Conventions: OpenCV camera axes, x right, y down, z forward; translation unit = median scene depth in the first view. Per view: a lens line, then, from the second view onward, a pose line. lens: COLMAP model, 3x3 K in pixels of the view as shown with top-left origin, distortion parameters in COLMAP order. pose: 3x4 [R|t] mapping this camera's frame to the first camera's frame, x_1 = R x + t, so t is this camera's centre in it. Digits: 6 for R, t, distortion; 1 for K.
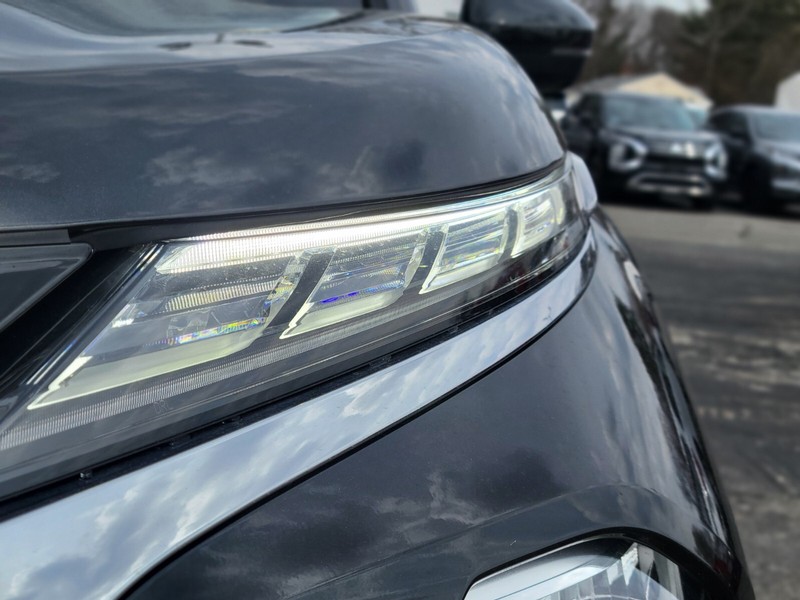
lens RADIAL K [[1219.9, 0, 400.0], [0, 1219.9, 300.0], [0, 0, 1]] dist [0.027703, -0.036659]
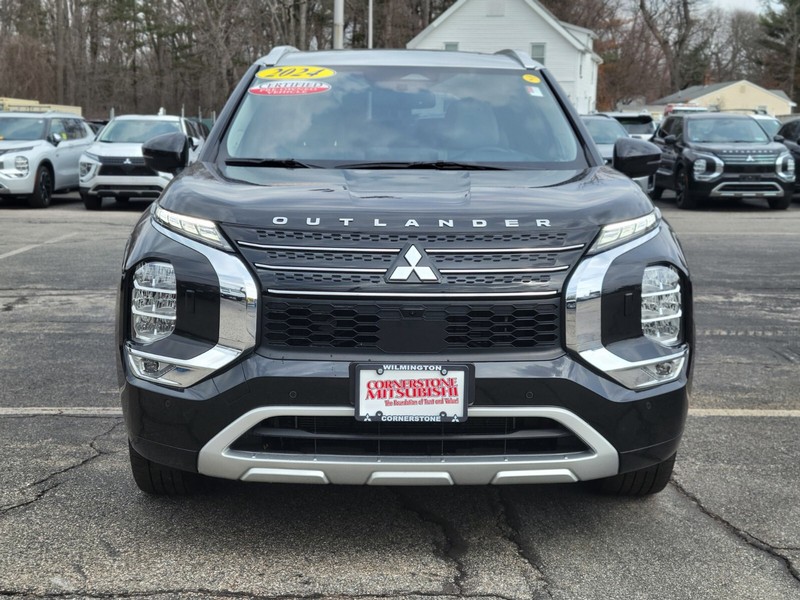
lens RADIAL K [[1219.9, 0, 400.0], [0, 1219.9, 300.0], [0, 0, 1]] dist [0.027703, -0.036659]
pose [[0.993642, -0.078943, -0.080275, -0.026979], [0.077184, 0.996709, -0.024787, 0.015411], [0.081967, 0.018434, 0.996465, -0.206991]]
